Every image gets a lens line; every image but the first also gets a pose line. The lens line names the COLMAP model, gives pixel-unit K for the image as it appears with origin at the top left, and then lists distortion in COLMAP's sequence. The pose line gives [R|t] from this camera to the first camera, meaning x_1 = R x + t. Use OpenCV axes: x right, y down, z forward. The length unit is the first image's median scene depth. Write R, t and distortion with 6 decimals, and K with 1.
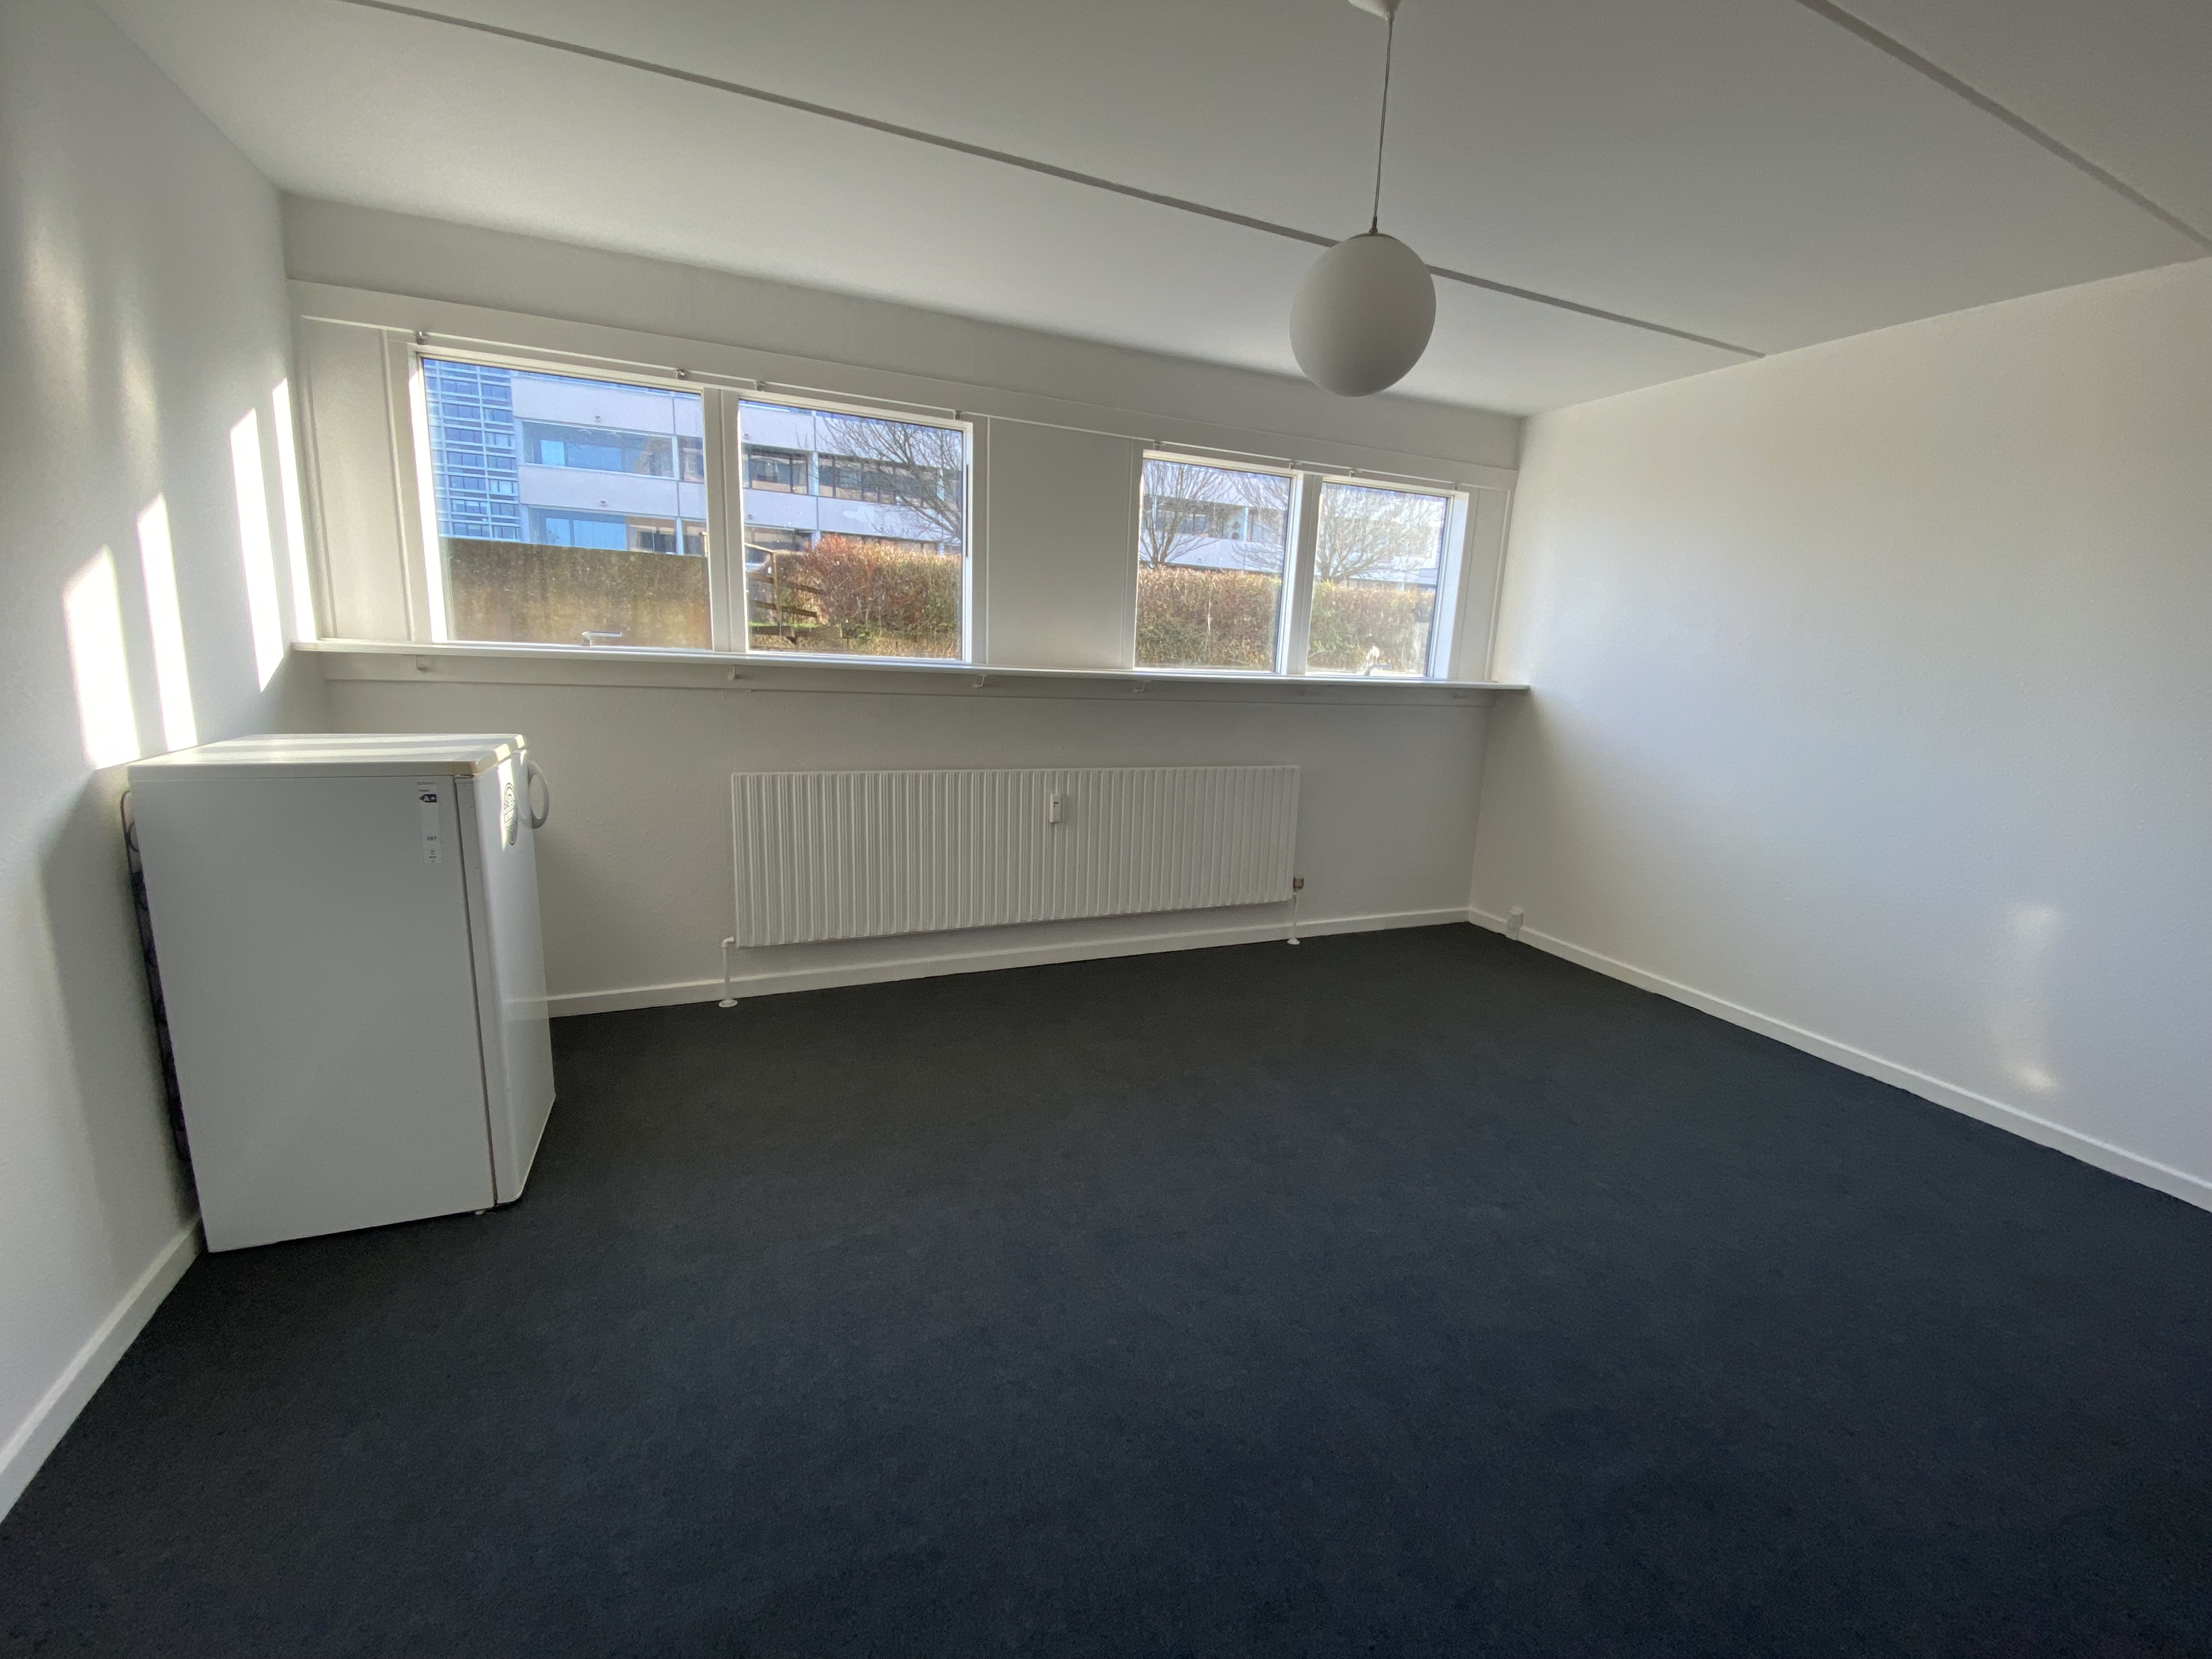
lens RADIAL K [[896.0, 0, 1110.9], [0, 896.0, 825.5], [0, 0, 1]] dist [0.002453, -0.011304]
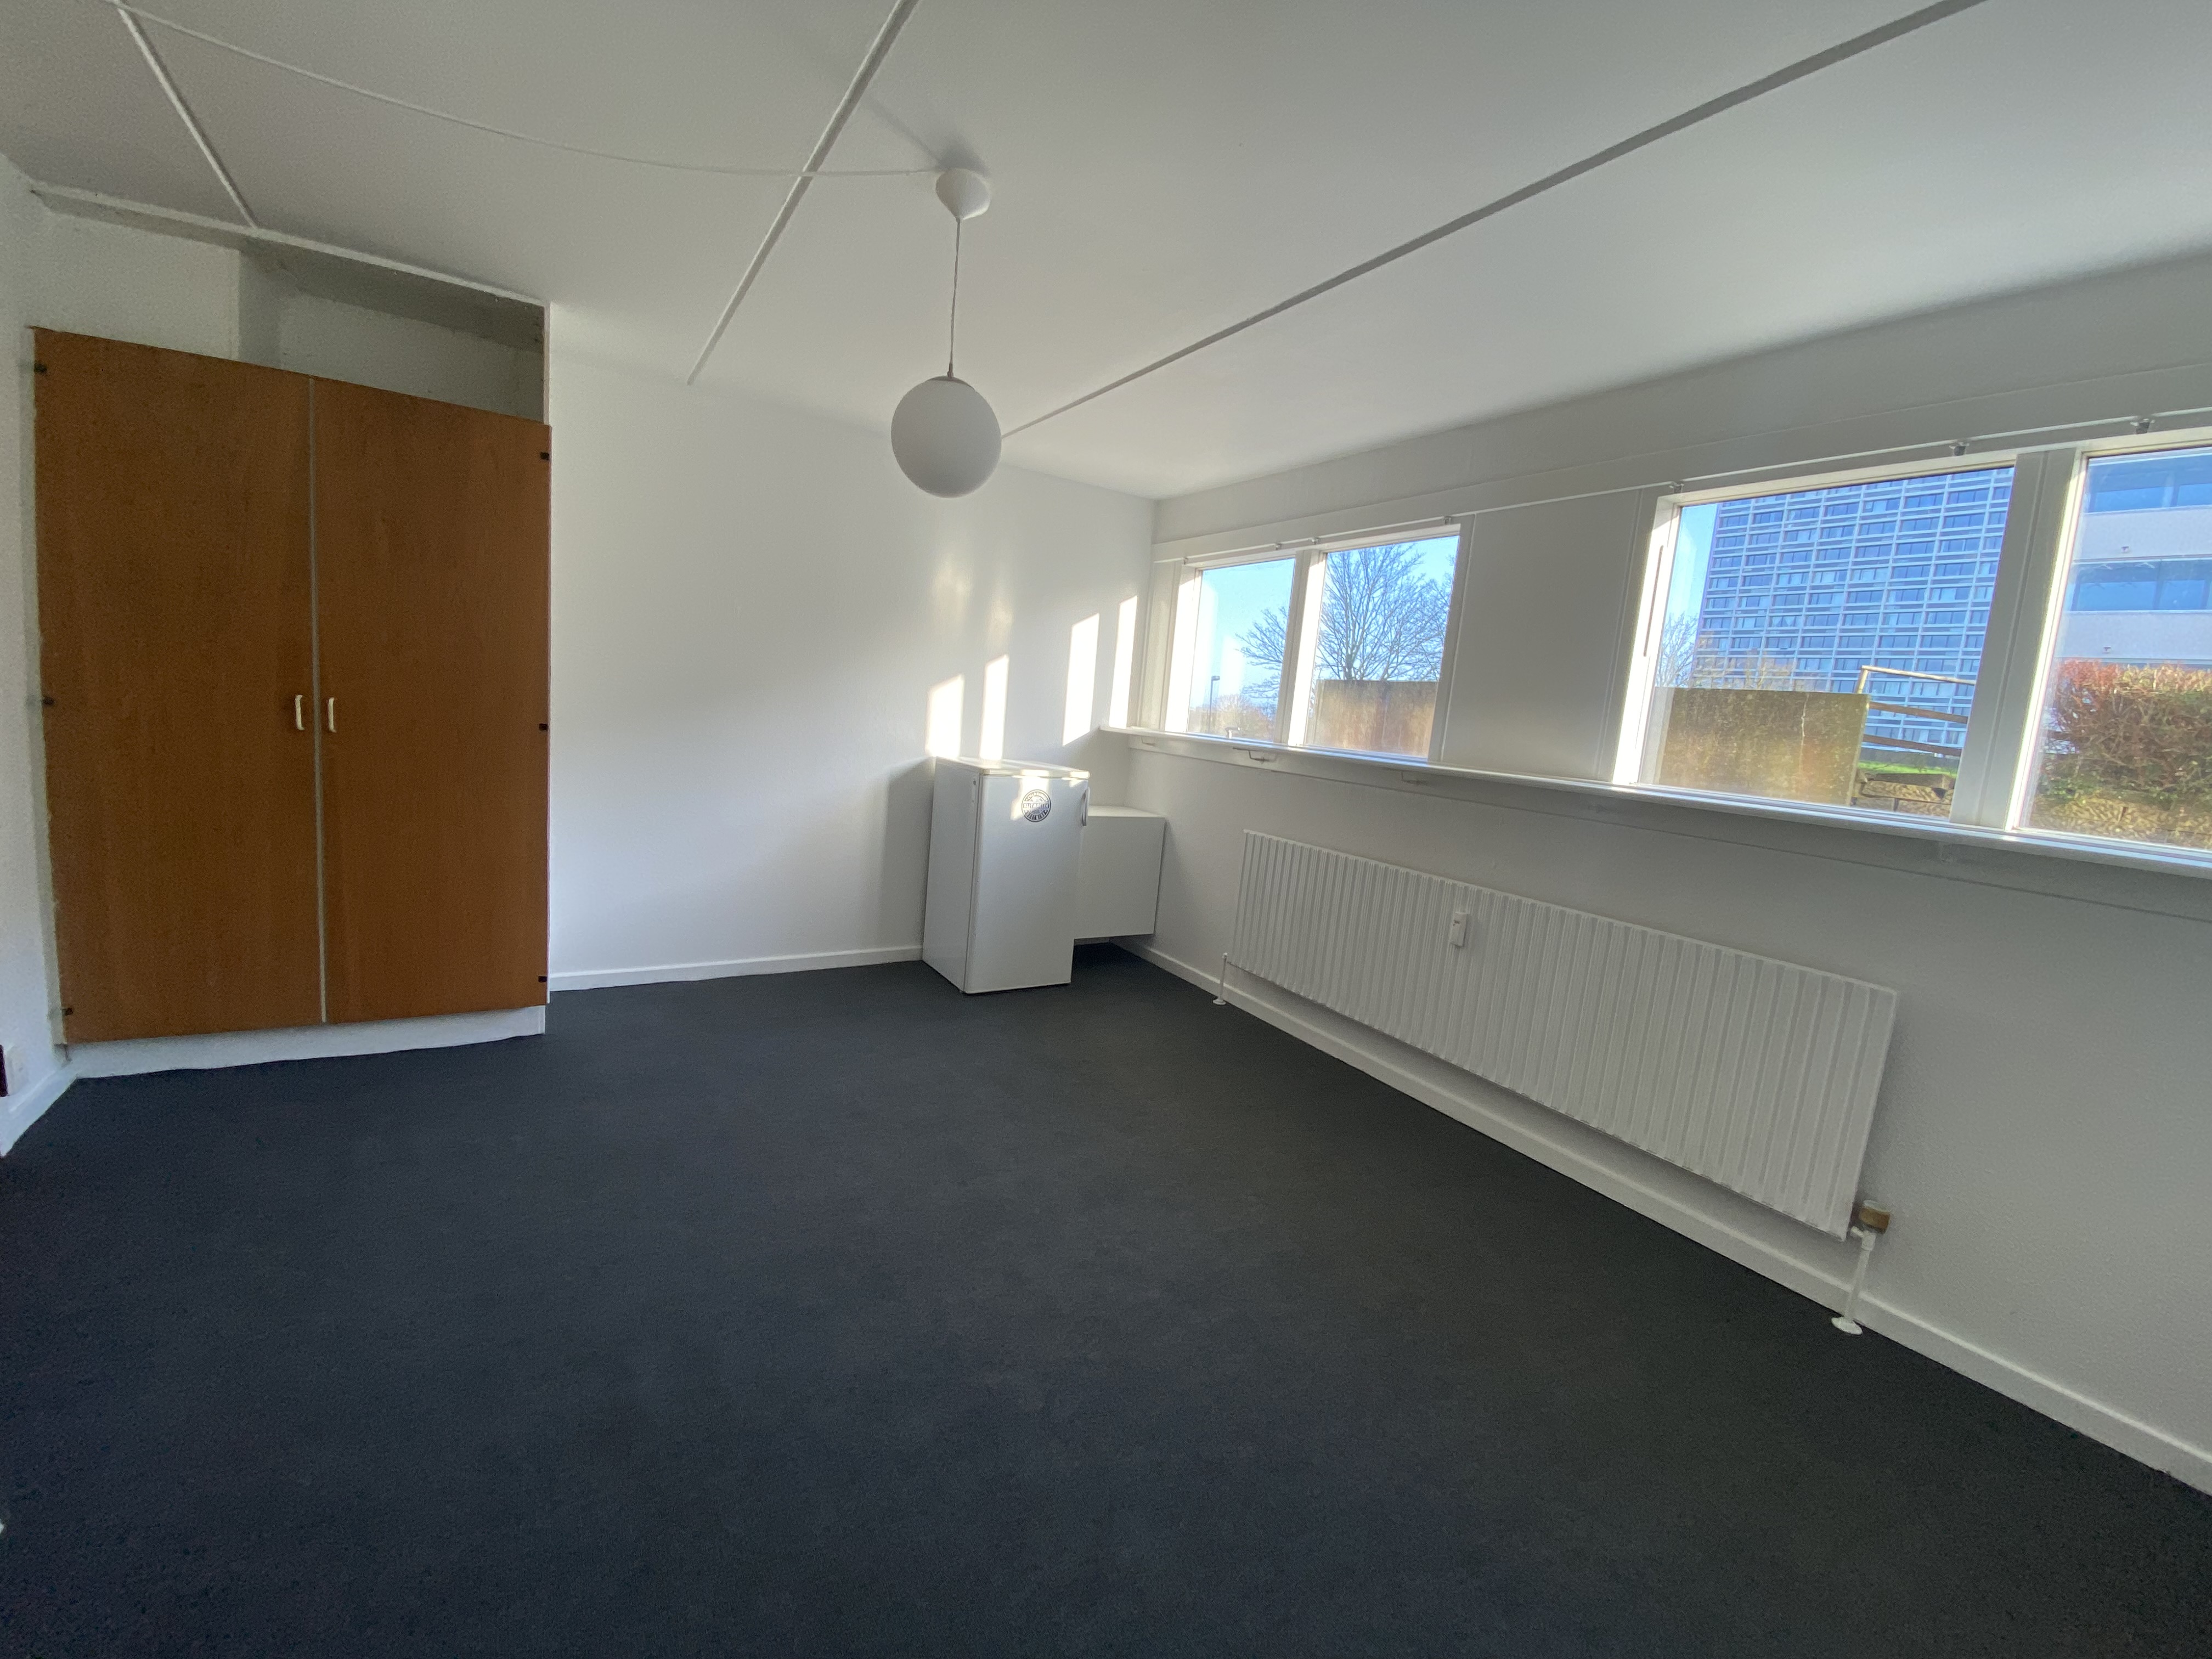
lens RADIAL K [[896.0, 0, 1128.5], [0, 896.0, 823.1], [0, 0, 1]] dist [0.002453, -0.011304]
pose [[0.156635, 0.093597, -0.983212, 0.713938], [-0.271004, 0.961364, 0.048344, -0.070371], [0.949749, 0.258882, 0.175949, 0.503982]]
